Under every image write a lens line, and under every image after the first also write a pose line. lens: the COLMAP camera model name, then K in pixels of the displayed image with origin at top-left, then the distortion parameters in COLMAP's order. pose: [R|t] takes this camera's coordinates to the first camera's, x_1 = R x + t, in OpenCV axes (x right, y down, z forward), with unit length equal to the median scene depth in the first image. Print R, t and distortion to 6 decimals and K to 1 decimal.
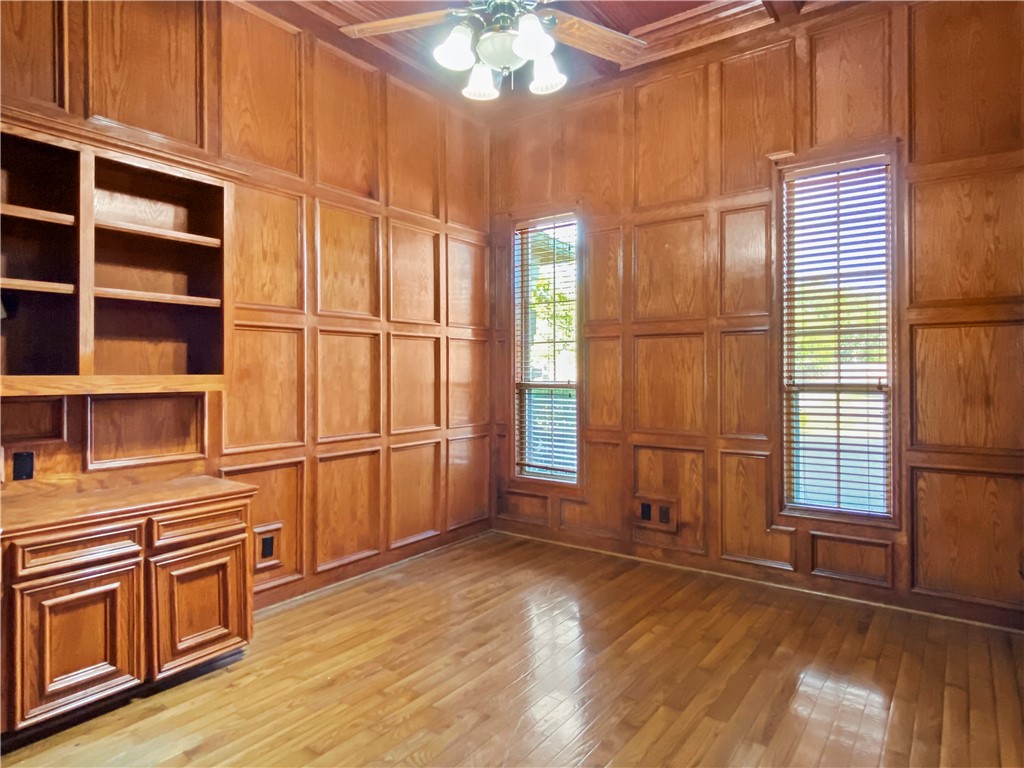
lens RADIAL K [[610.1, 0, 523.5], [0, 610.1, 365.5], [0, 0, 1]] dist [0.004780, 0.000564]
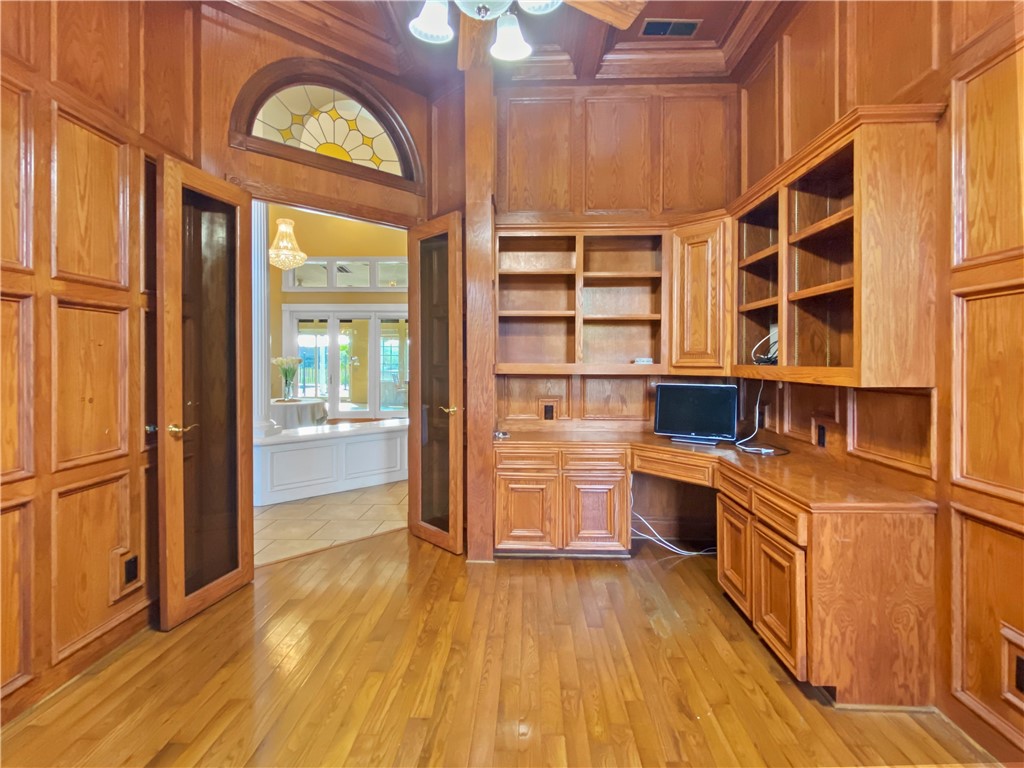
lens RADIAL K [[507.6, 0, 528.5], [0, 507.6, 366.2], [0, 0, 1]] dist [0.008383, -0.007238]
pose [[-0.829178, 0.007372, -0.558936, 0.249501], [0.005559, 0.999972, 0.004942, 0.007332], [0.558957, 0.000991, -0.829196, 1.298369]]
